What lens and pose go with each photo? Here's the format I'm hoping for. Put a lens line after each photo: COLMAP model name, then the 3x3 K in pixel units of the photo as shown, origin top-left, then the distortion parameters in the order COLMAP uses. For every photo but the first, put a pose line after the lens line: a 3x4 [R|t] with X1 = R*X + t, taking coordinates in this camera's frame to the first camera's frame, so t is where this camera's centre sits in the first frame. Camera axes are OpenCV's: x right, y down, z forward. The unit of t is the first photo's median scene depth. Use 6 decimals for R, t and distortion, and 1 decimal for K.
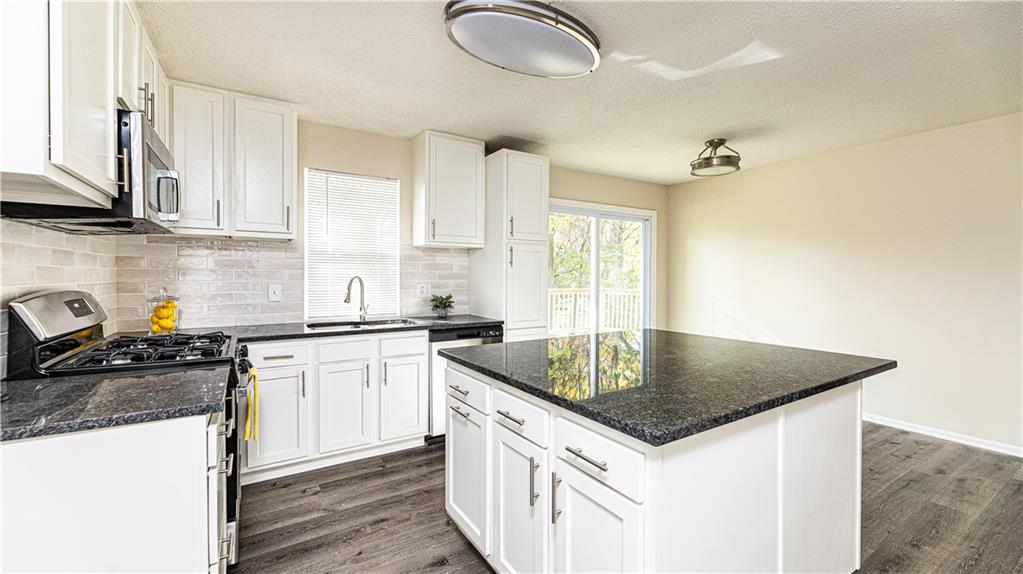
lens RADIAL K [[422.0, 0, 511.5], [0, 422.0, 287.0], [0, 0, 1]] dist [-0.001467, 0.000035]
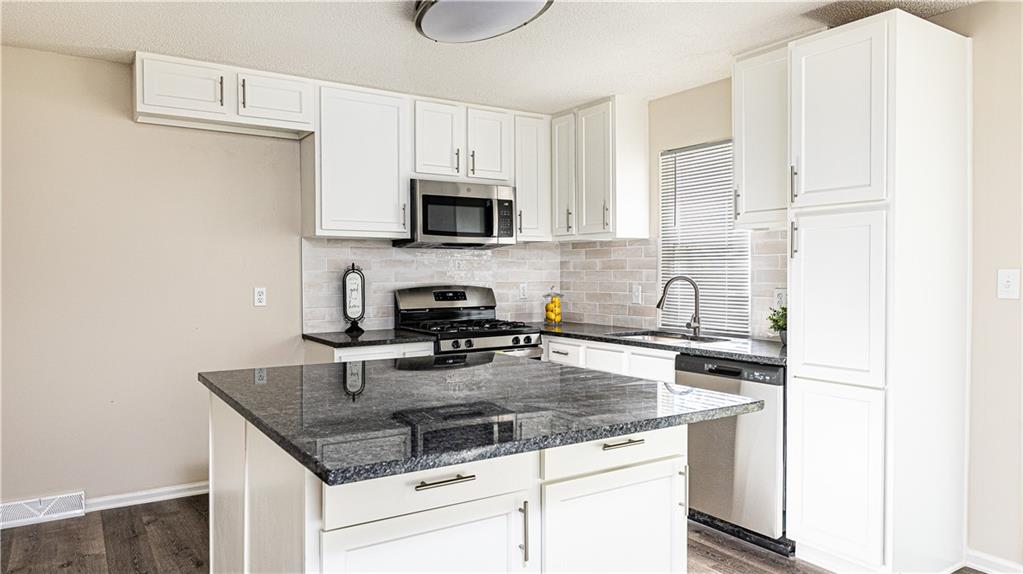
lens RADIAL K [[661.7, 0, 511.5], [0, 661.7, 287.0], [0, 0, 1]] dist [0.000016, -0.001087]
pose [[0.016564, 0.010347, -0.999809, 1.162554], [-0.013883, 0.999852, 0.010117, -0.014979], [0.999766, 0.013713, 0.016705, 0.864906]]
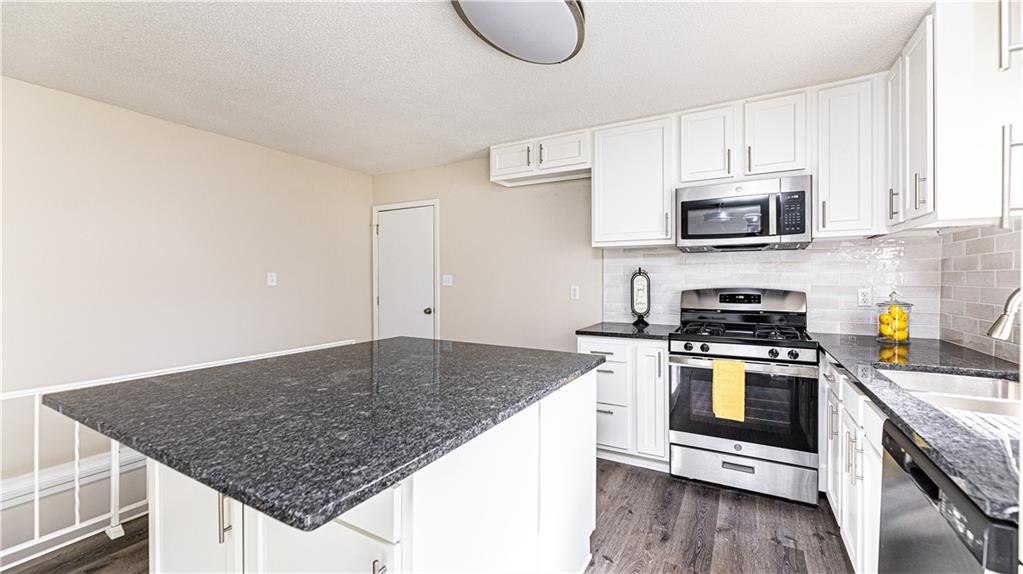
lens RADIAL K [[422.0, 0, 511.5], [0, 422.0, 287.0], [0, 0, 1]] dist [-0.001467, 0.000035]
pose [[-0.885438, 0.002614, -0.464750, 0.388779], [-0.014090, 0.999374, 0.032466, -0.031055], [0.464544, 0.035295, -0.884846, 1.492192]]
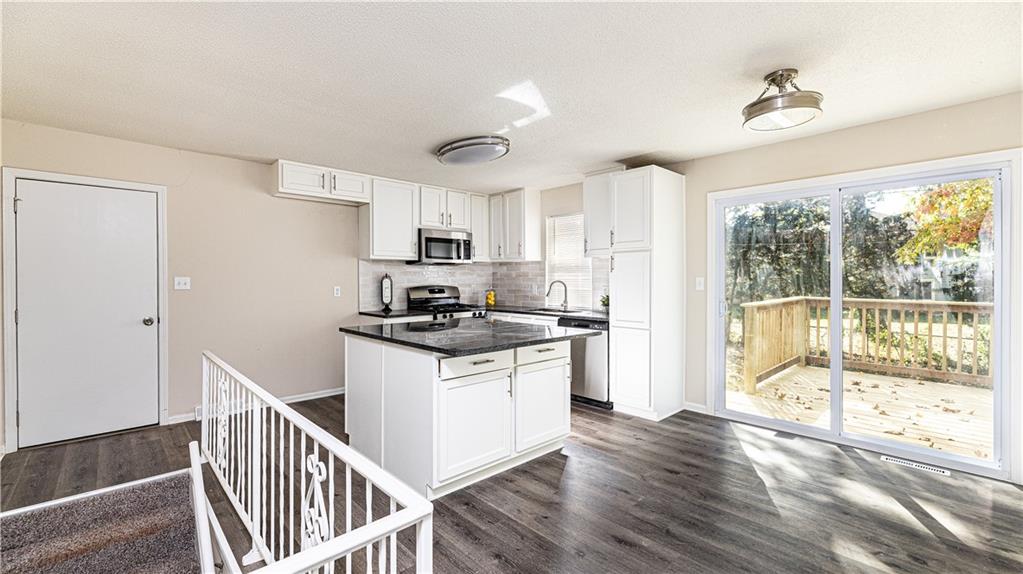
lens RADIAL K [[422.0, 0, 511.5], [0, 422.0, 287.0], [0, 0, 1]] dist [-0.001467, 0.000035]
pose [[0.191437, 0.009439, -0.981460, 1.548599], [-0.012906, 0.999892, 0.007099, -0.010036], [0.981420, 0.011308, 0.191538, 0.678215]]
